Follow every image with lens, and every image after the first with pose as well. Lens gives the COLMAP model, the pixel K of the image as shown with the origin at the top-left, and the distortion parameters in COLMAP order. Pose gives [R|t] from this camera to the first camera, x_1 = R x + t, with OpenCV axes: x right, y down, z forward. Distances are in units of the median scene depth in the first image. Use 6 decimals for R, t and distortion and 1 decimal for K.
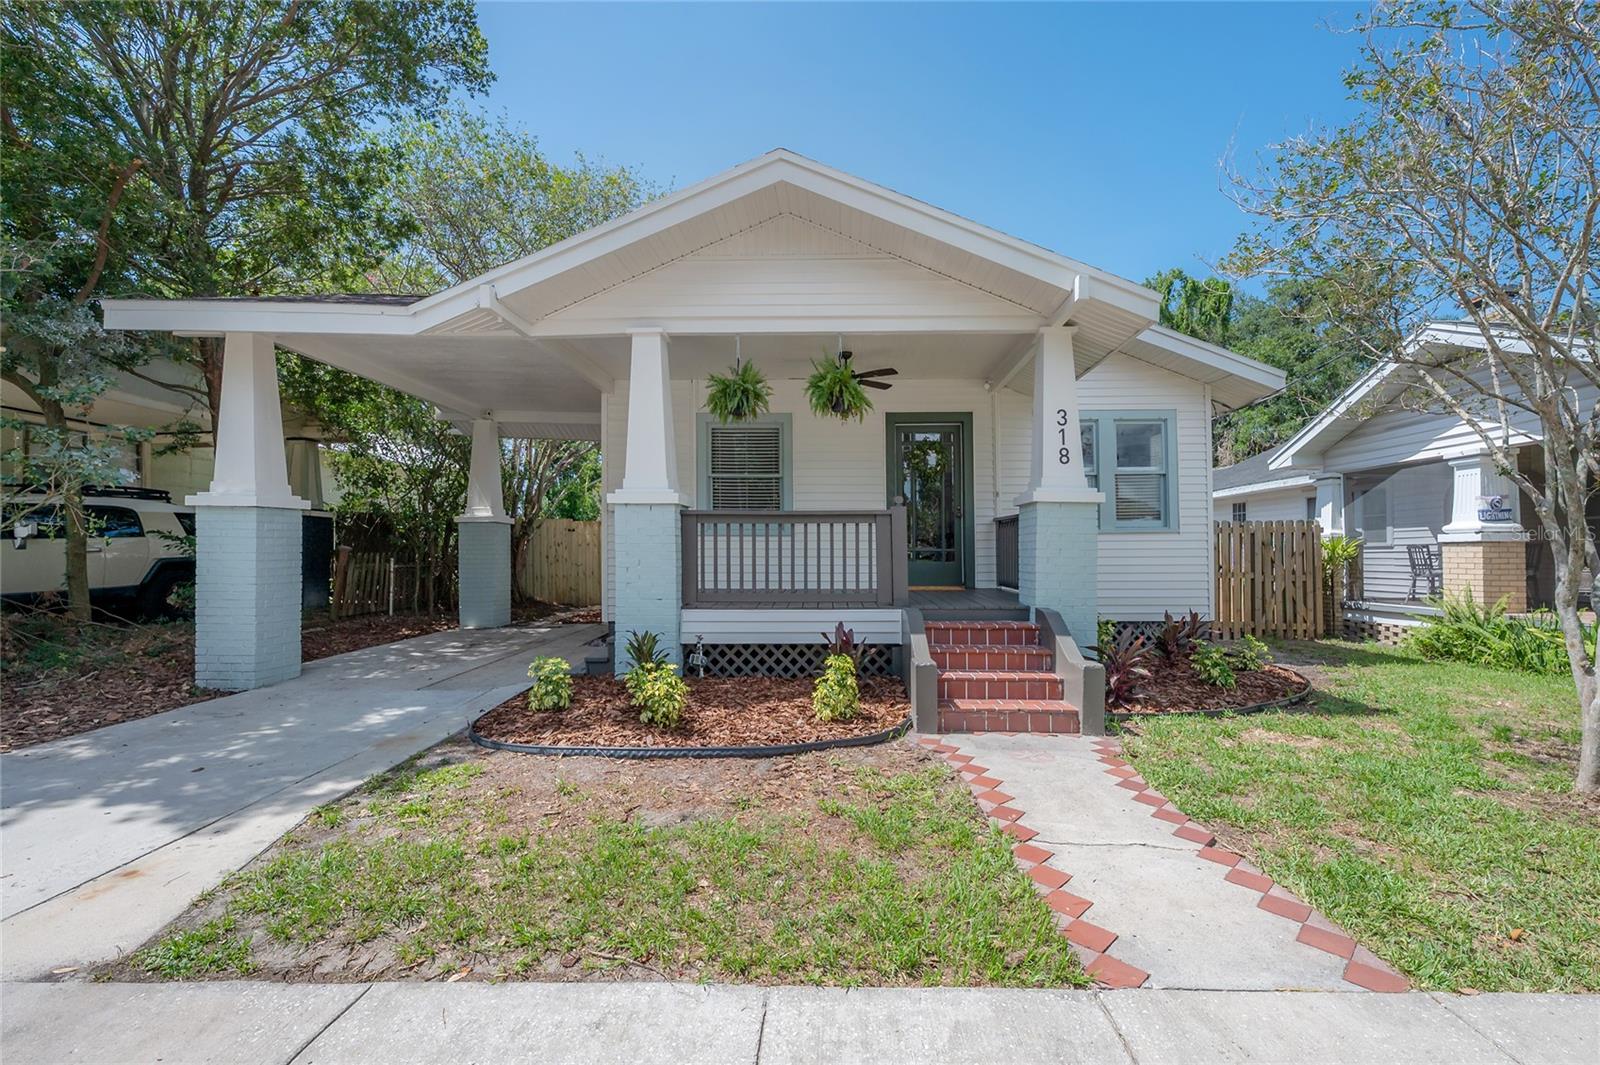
lens RADIAL K [[692.2, 0, 822.9], [0, 692.2, 551.3], [0, 0, 1]] dist [-0.007663, 0.001552]
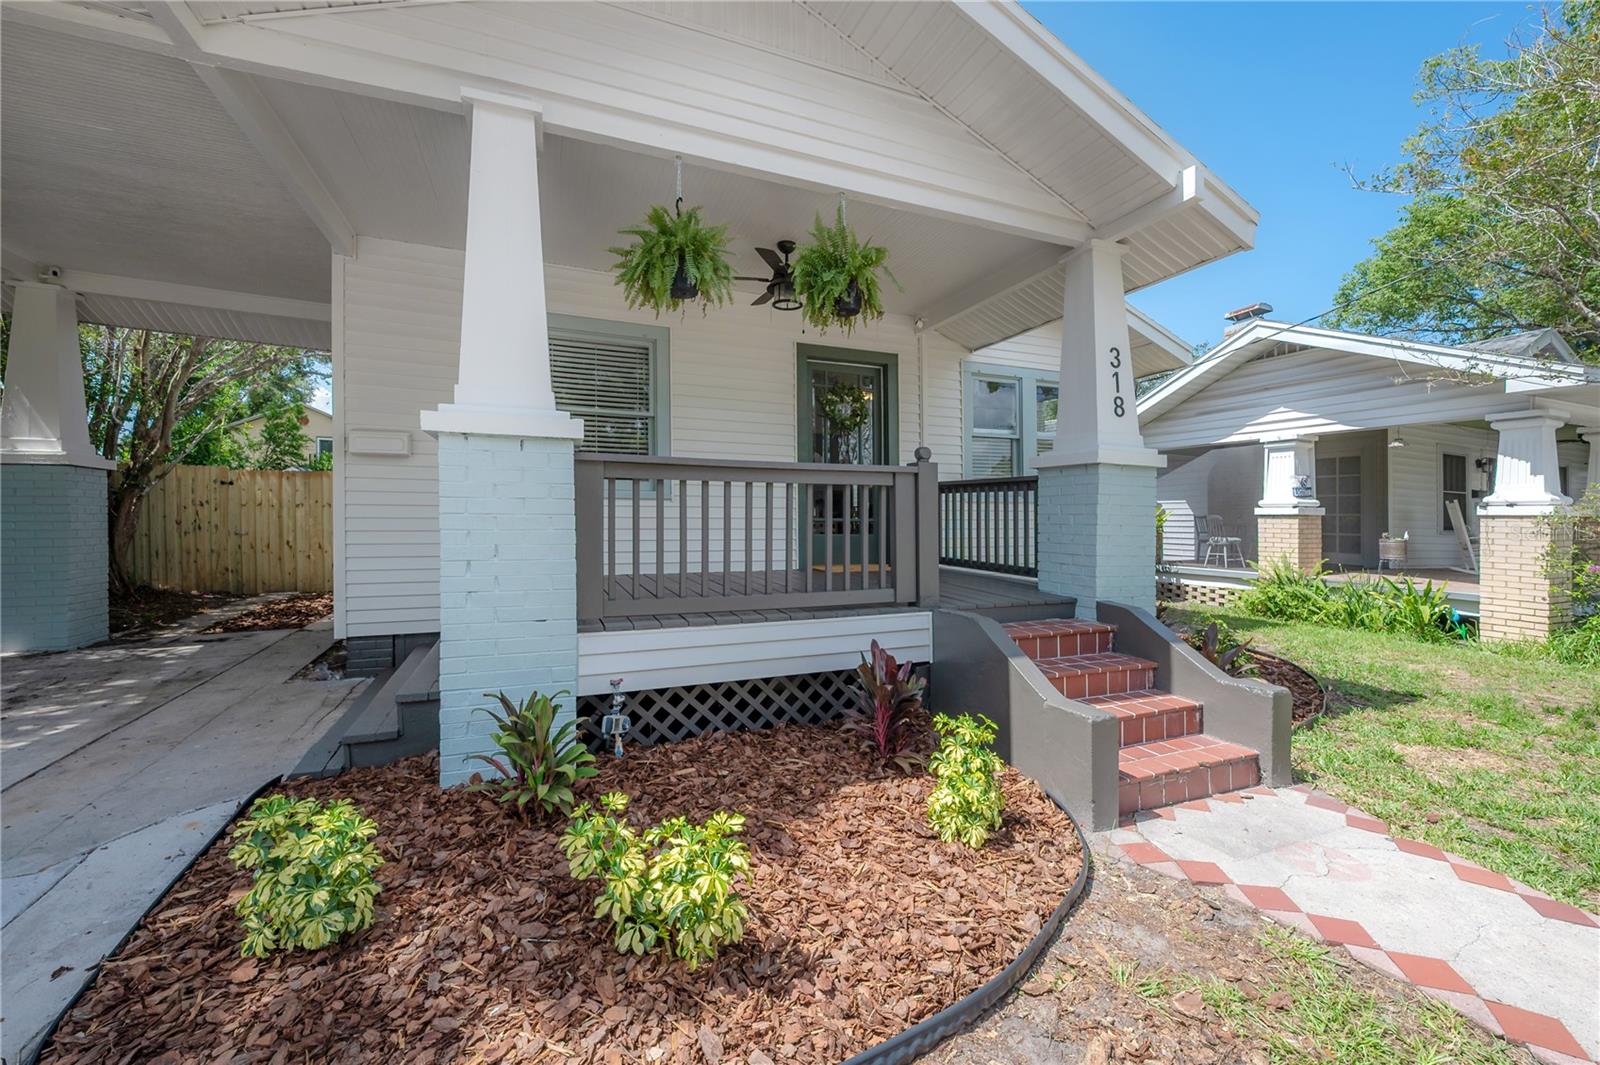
lens RADIAL K [[656.2, 0, 817.4], [0, 656.2, 507.4], [0, 0, 1]] dist [0.002900, -0.001534]
pose [[0.911290, 0.010594, 0.411628, -0.254007], [-0.006562, 0.999916, -0.011207, -0.009392], [-0.411712, 0.007512, 0.911283, 0.459495]]
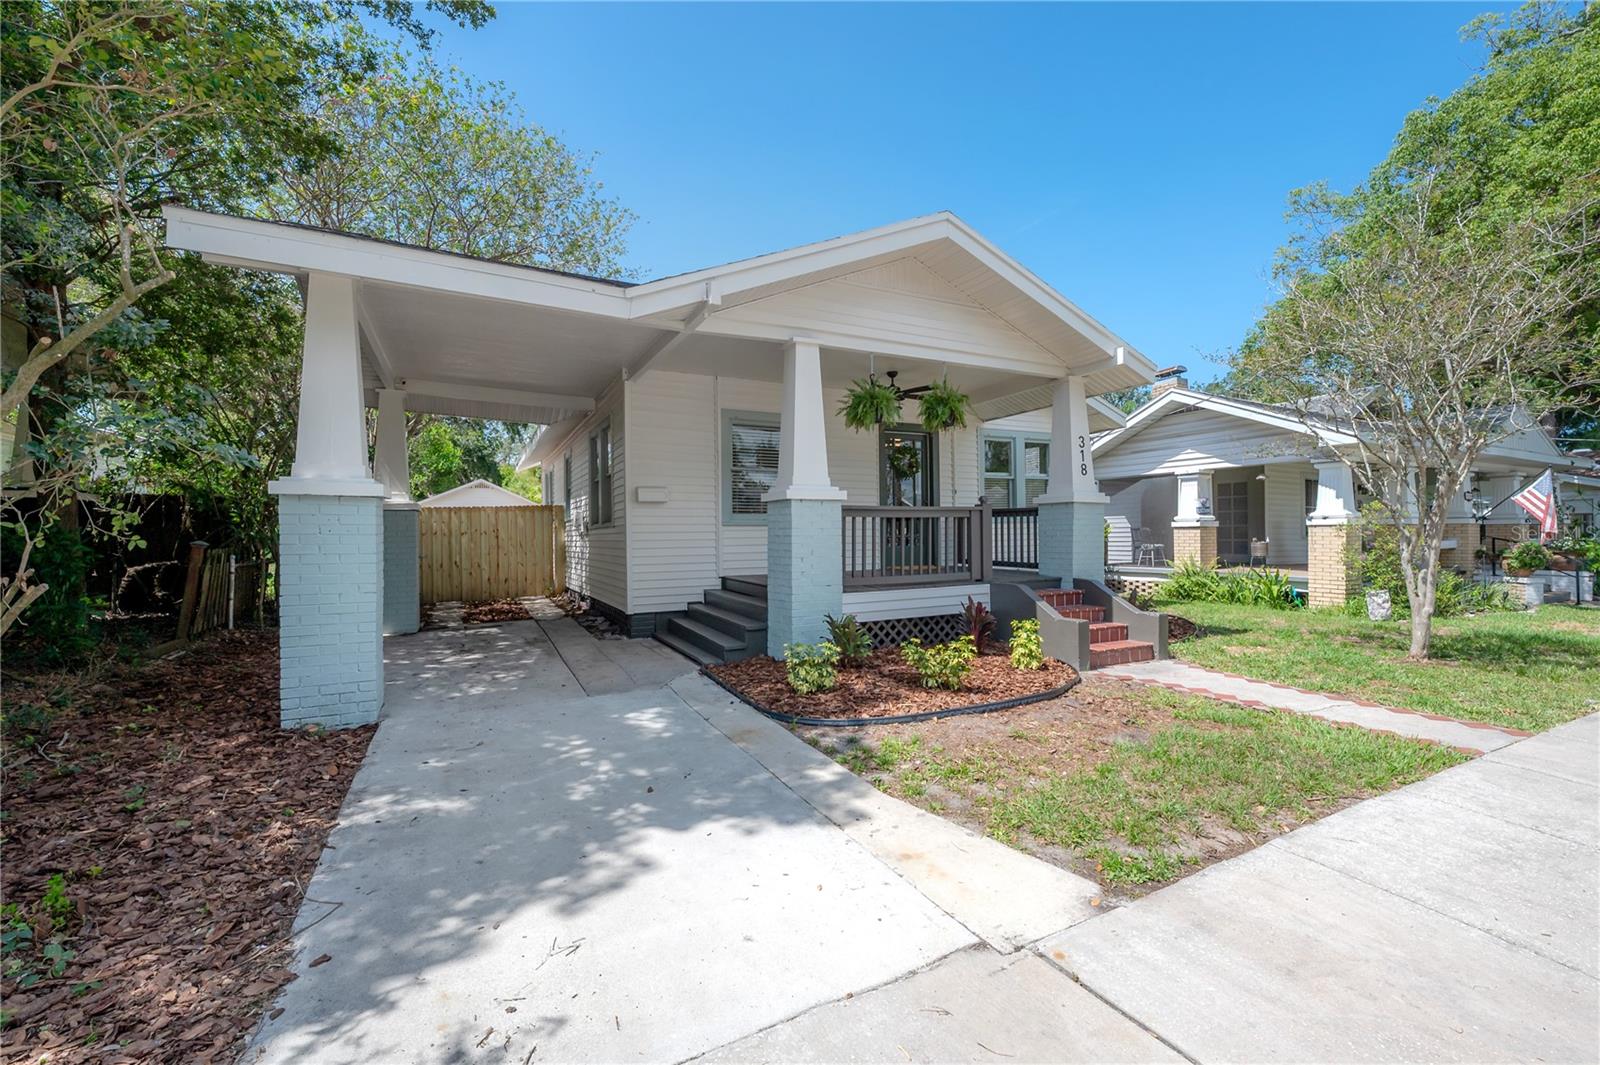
lens RADIAL K [[663.4, 0, 822.6], [0, 663.4, 532.7], [0, 0, 1]] dist [-0.003713, 0.000672]
pose [[0.876122, -0.011081, 0.481962, -0.743972], [0.012251, 0.999925, 0.000720, -0.014037], [-0.481934, 0.005274, 0.876192, 0.078374]]
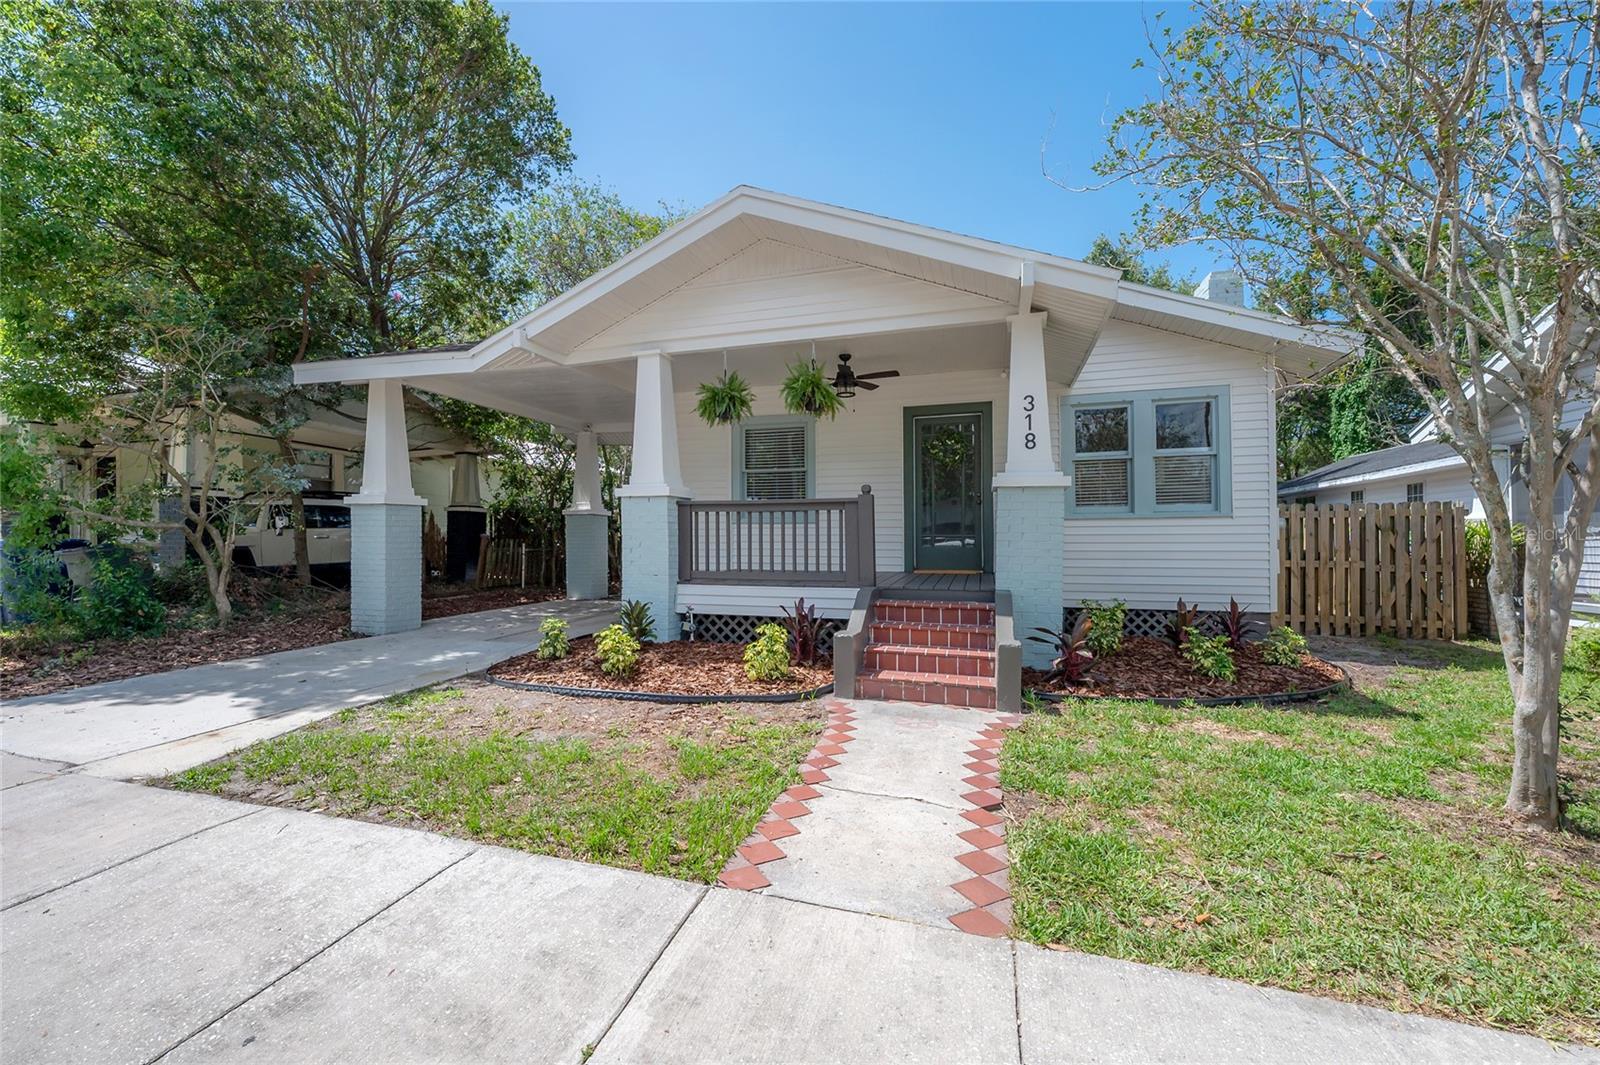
lens RADIAL K [[656.2, 0, 771.0], [0, 656.2, 532.0], [0, 0, 1]] dist [0.002900, -0.001534]
pose [[0.952680, -0.005387, -0.303928, 0.282790], [-0.000836, 0.999793, -0.020340, 0.018386], [0.303975, 0.019631, 0.952478, -0.016559]]
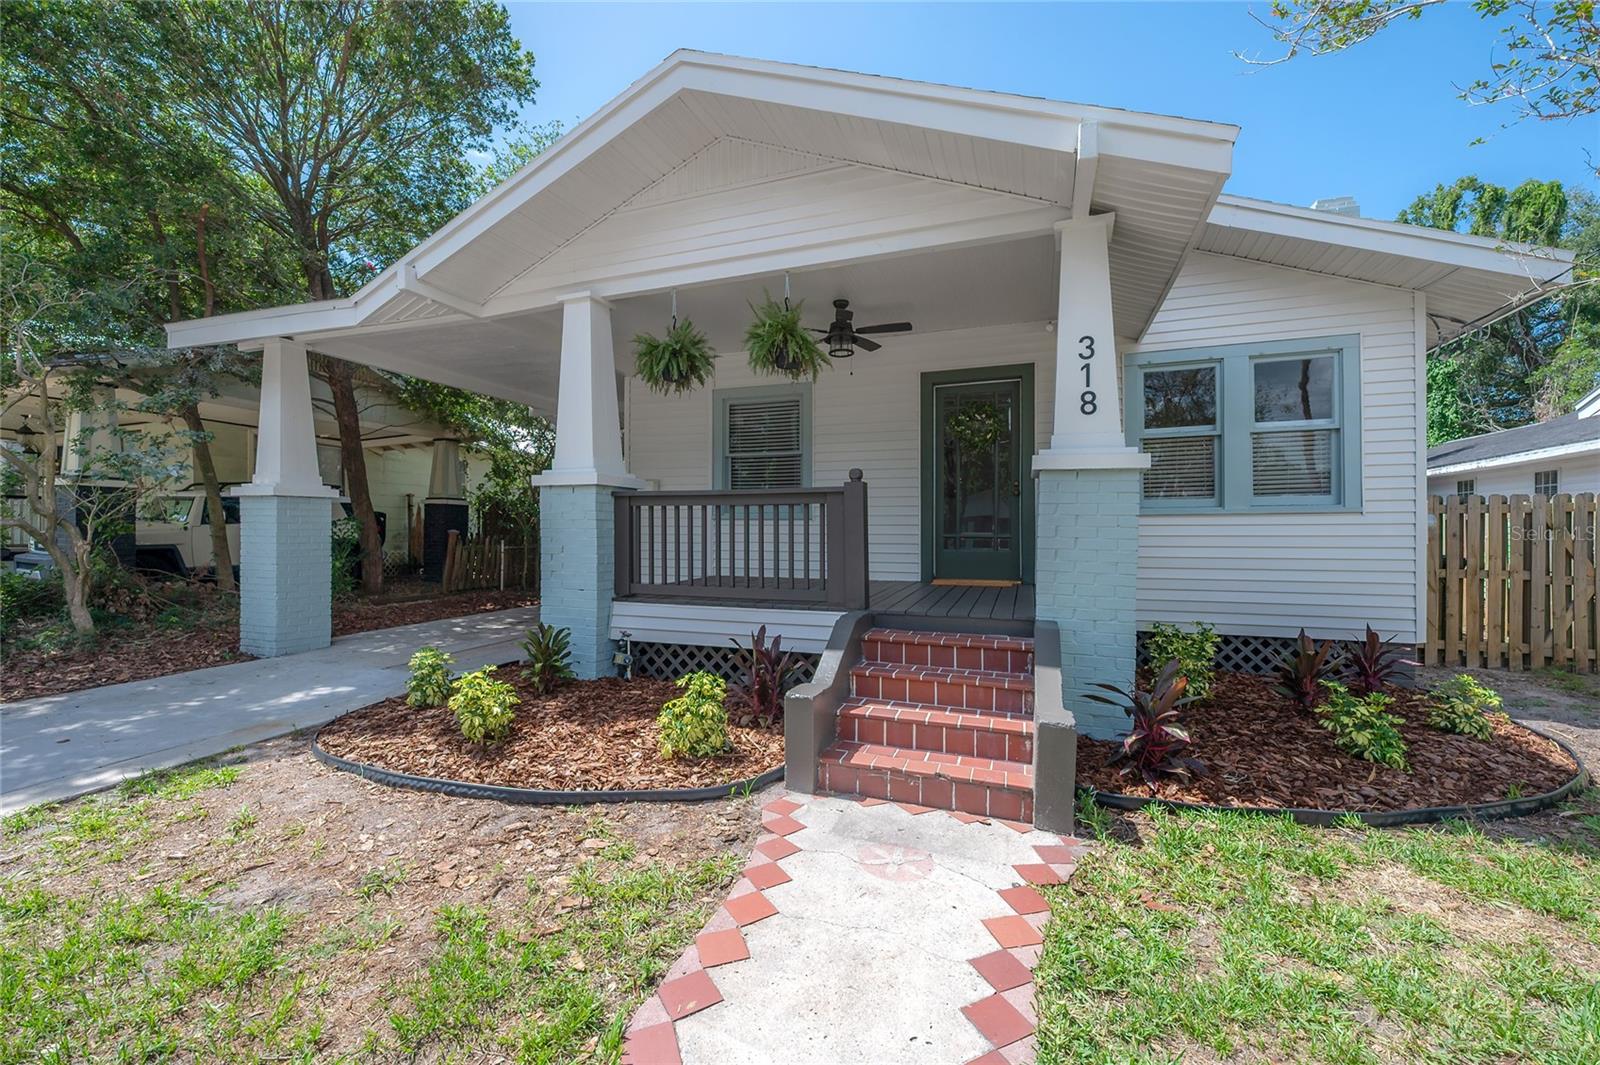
lens RADIAL K [[656.2, 0, 787.2], [0, 656.2, 529.9], [0, 0, 1]] dist [0.002900, -0.001534]
pose [[0.939584, -0.000148, -0.342319, 0.294416], [-0.003503, 0.999943, -0.010049, -0.000248], [0.342301, 0.010641, 0.939530, 0.284277]]
